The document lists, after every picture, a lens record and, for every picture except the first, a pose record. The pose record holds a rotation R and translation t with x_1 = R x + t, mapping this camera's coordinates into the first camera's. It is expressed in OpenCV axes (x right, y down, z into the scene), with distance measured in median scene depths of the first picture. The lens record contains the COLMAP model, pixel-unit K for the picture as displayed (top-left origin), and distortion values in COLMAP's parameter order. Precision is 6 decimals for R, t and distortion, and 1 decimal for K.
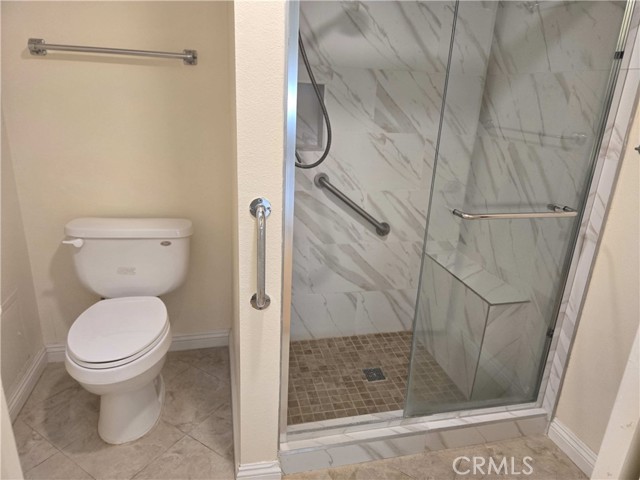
lens RADIAL K [[431.8, 0, 320.0], [0, 431.8, 240.0], [0, 0, 1]] dist [0.054356, -0.000972]
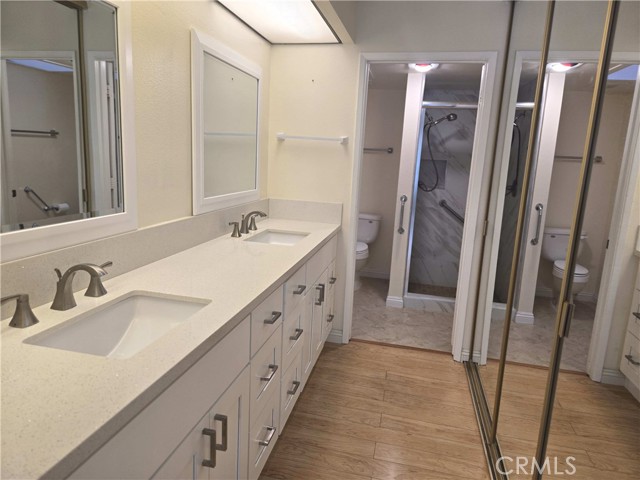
lens RADIAL K [[421.4, 0, 318.8], [0, 421.4, 234.3], [0, 0, 1]] dist [0.047816, -0.052471]
pose [[0.900726, 0.079317, -0.427084, 0.371330], [-0.152300, 0.978441, -0.139490, 0.413696], [0.406813, 0.190687, 0.893388, -1.129901]]
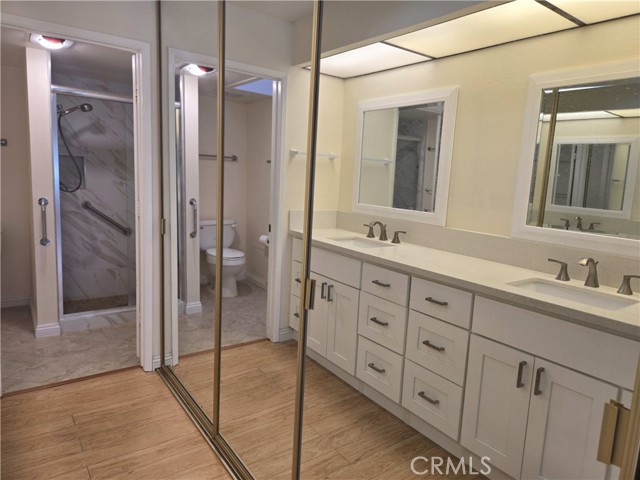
lens RADIAL K [[421.4, 0, 318.8], [0, 421.4, 234.3], [0, 0, 1]] dist [0.047816, -0.052471]
pose [[0.918837, -0.056895, 0.390514, 0.211886], [0.123783, 0.981165, -0.148300, 0.403267], [-0.374721, 0.184603, 0.908573, -1.078373]]
